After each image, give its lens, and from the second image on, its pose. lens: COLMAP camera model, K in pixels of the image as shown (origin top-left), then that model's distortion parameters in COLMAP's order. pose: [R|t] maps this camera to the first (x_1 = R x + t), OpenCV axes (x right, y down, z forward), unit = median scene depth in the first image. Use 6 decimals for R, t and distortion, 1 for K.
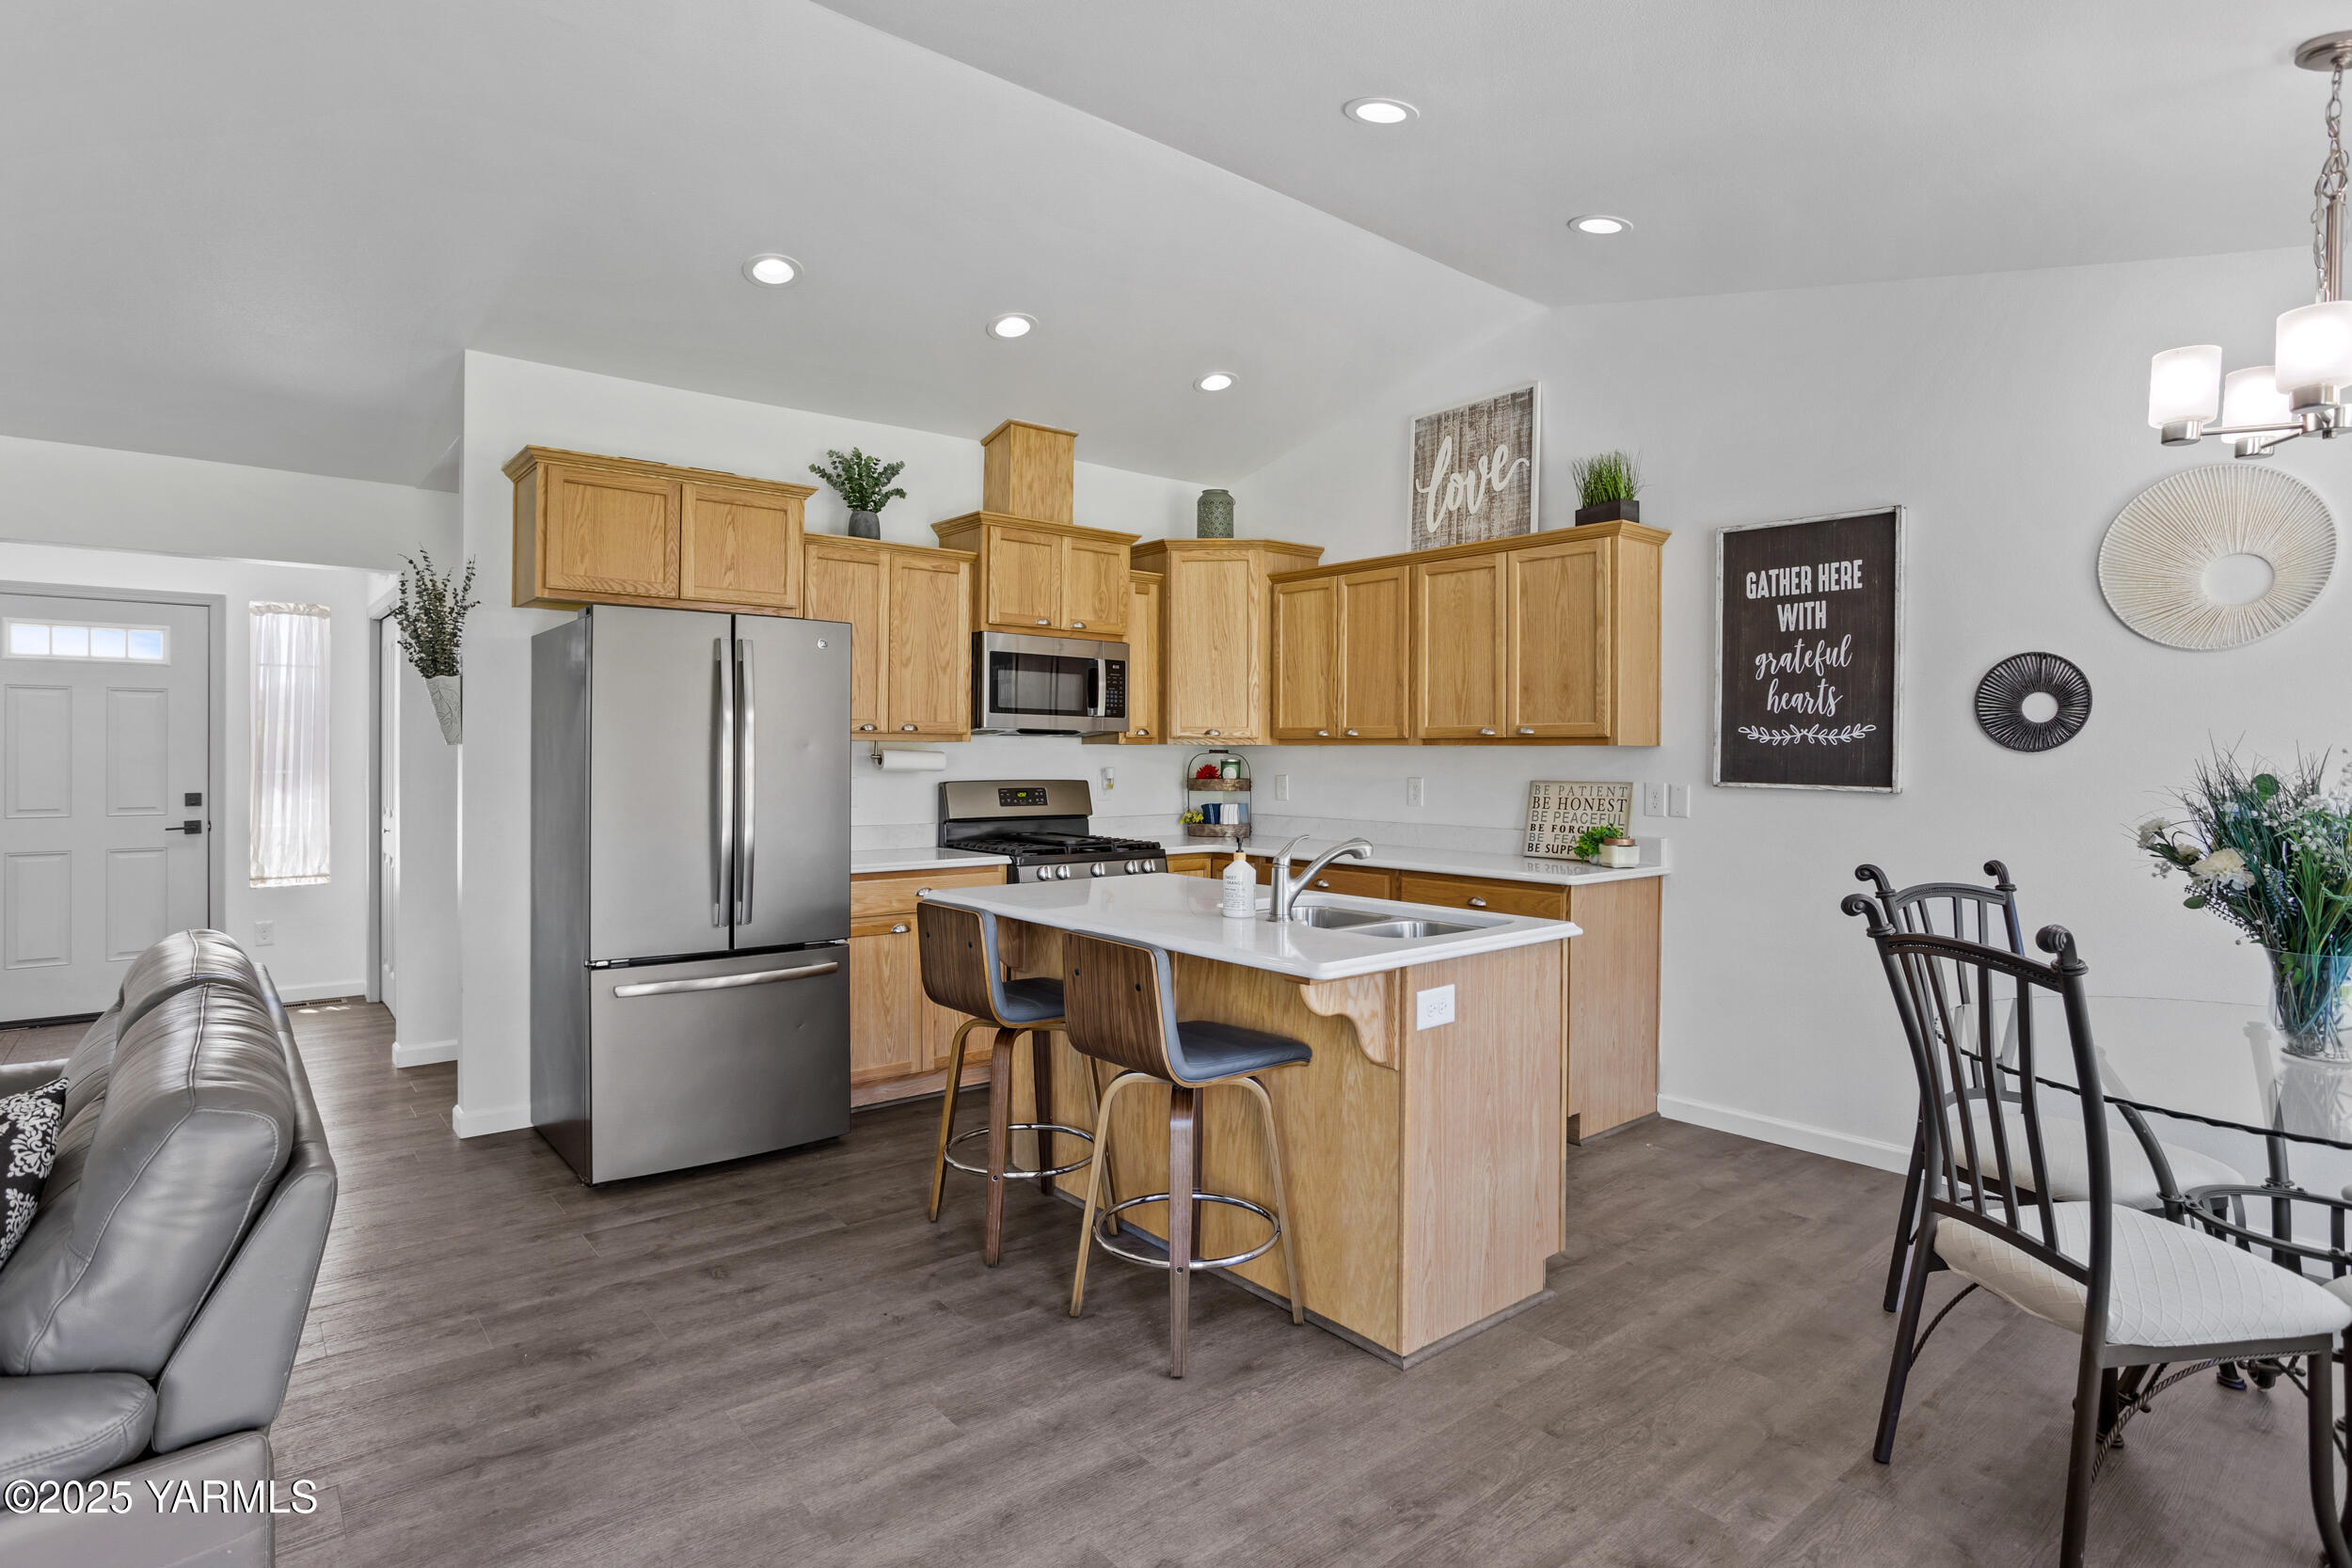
lens RADIAL K [[1228.0, 0, 1170.1], [0, 1228.0, 768.4], [0, 0, 1]] dist [-0.026051, -0.001367]
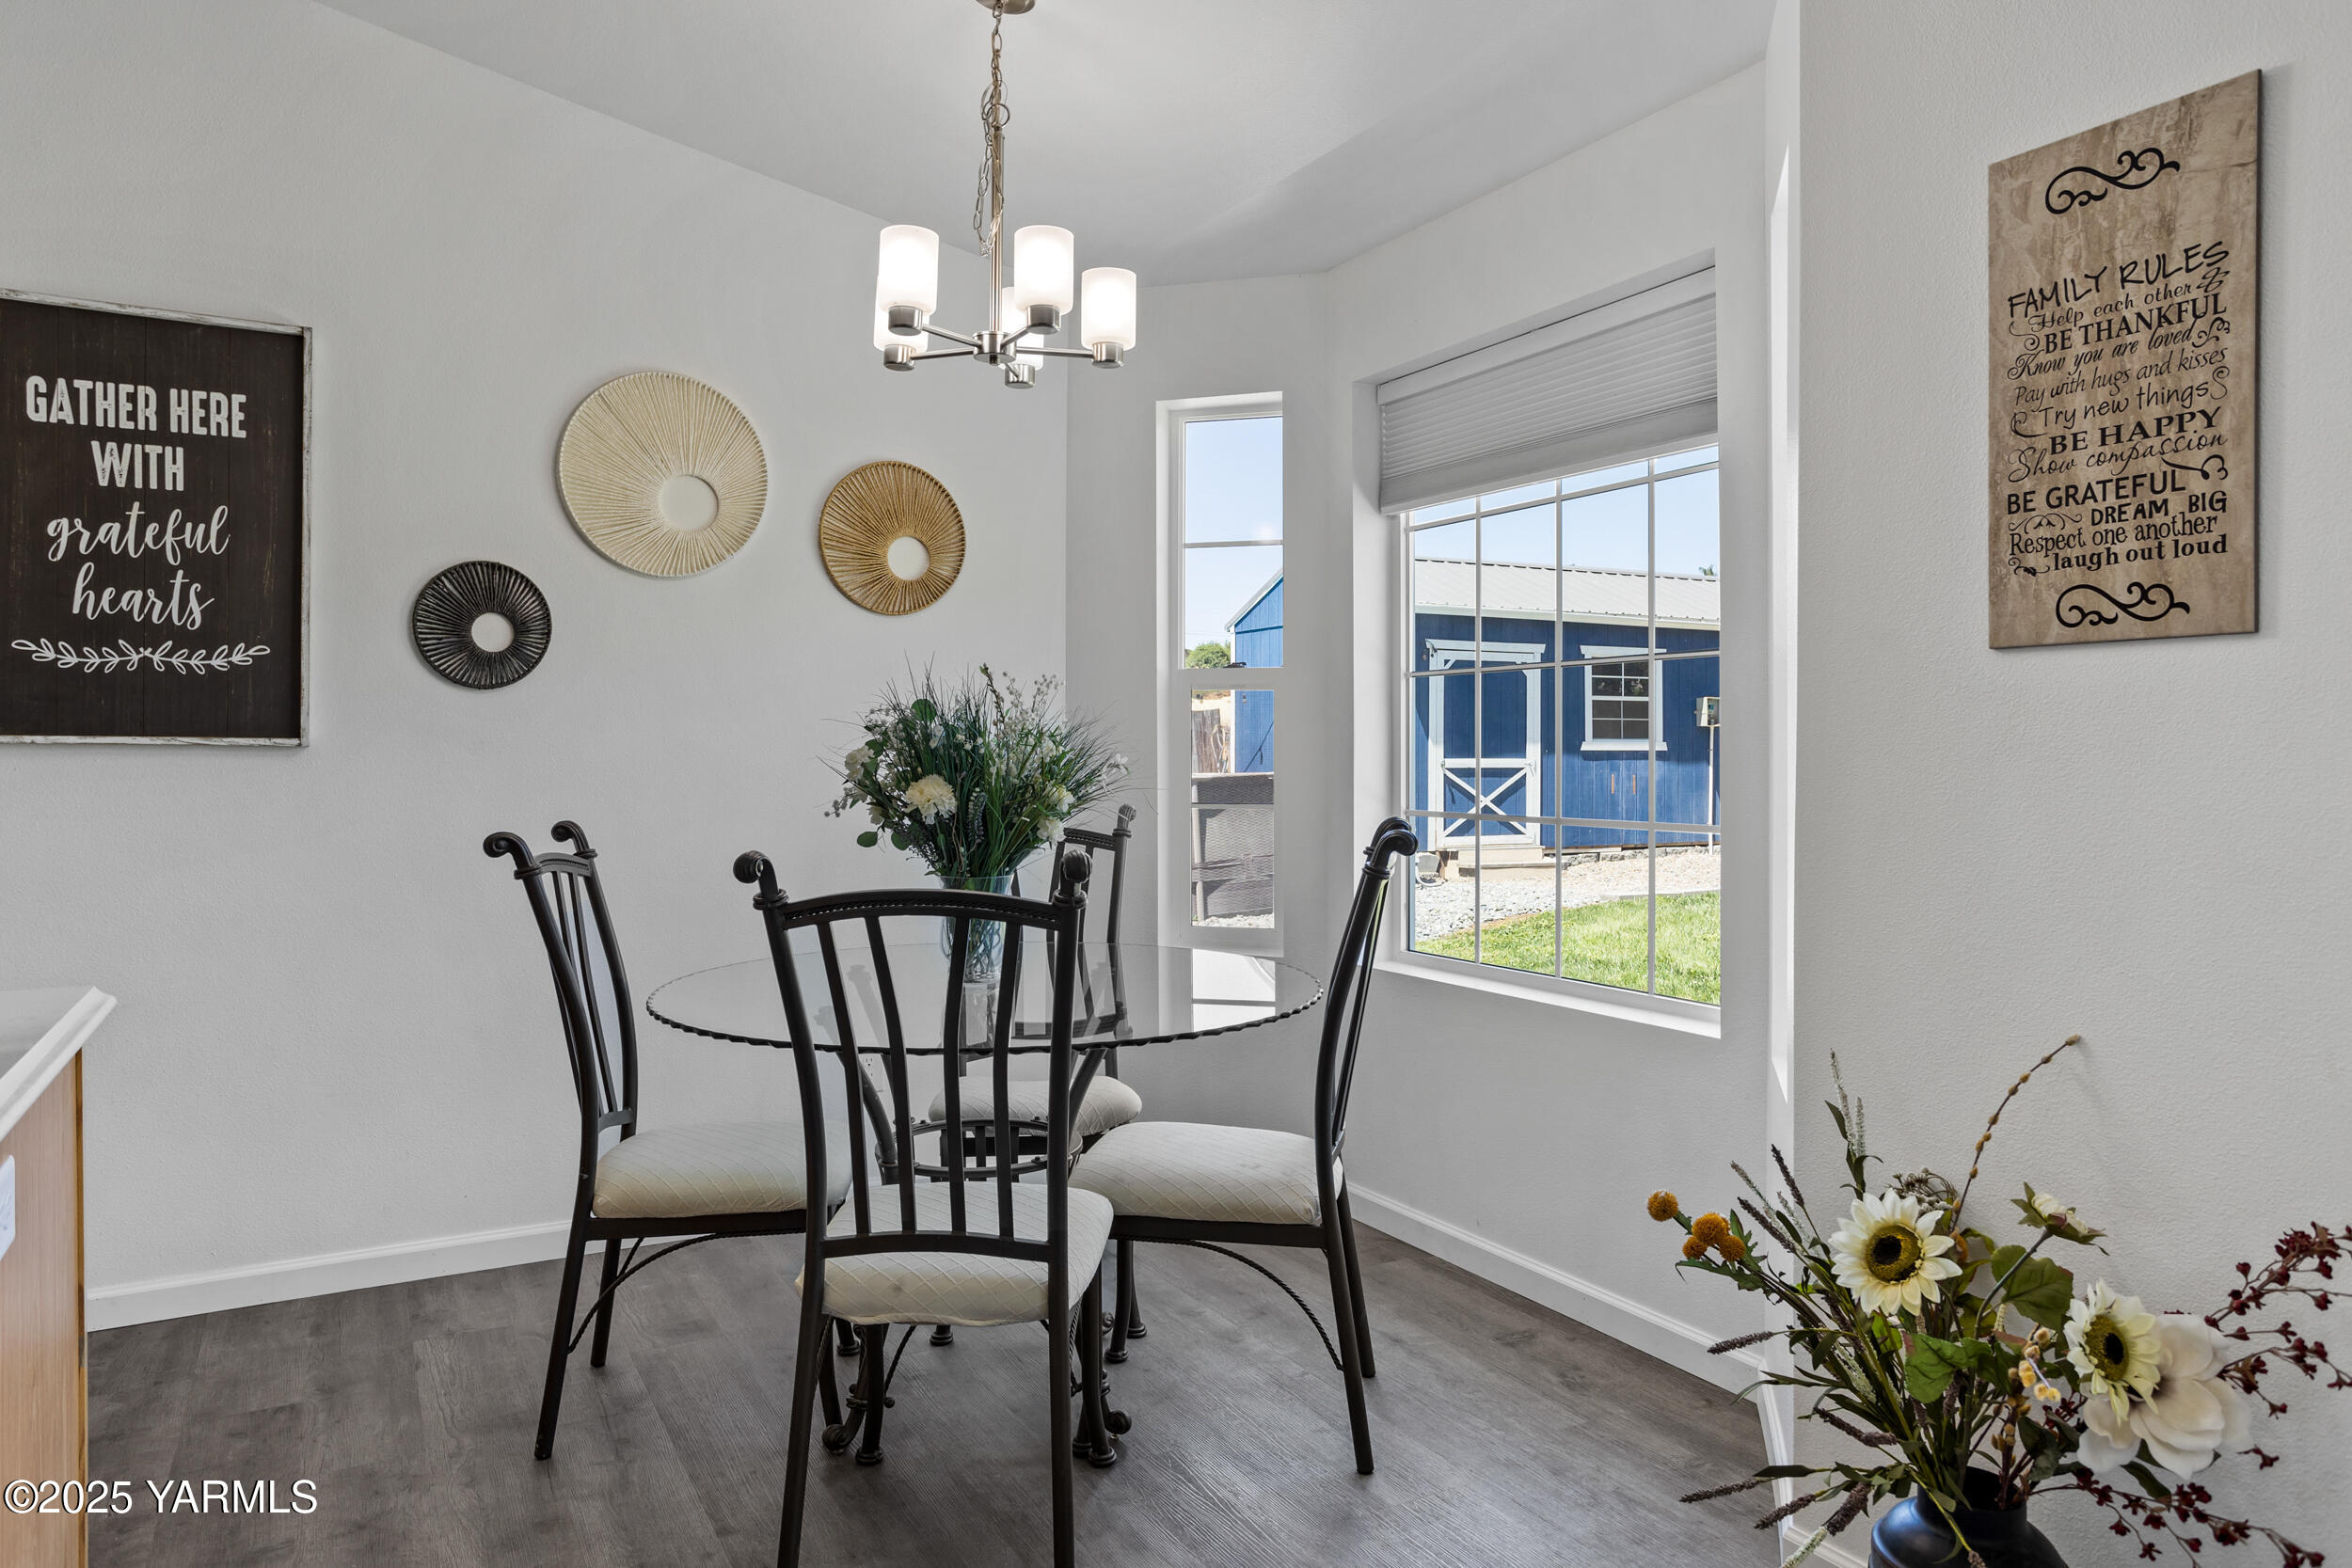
lens RADIAL K [[1497.1, 0, 1173.6], [0, 1497.1, 767.3], [0, 0, 1]] dist [-0.004391, 0.000284]
pose [[0.172054, -0.017937, 0.984924, -0.148312], [0.016216, 0.999750, 0.015374, 0.026479], [-0.984954, 0.013326, 0.172302, 0.358901]]
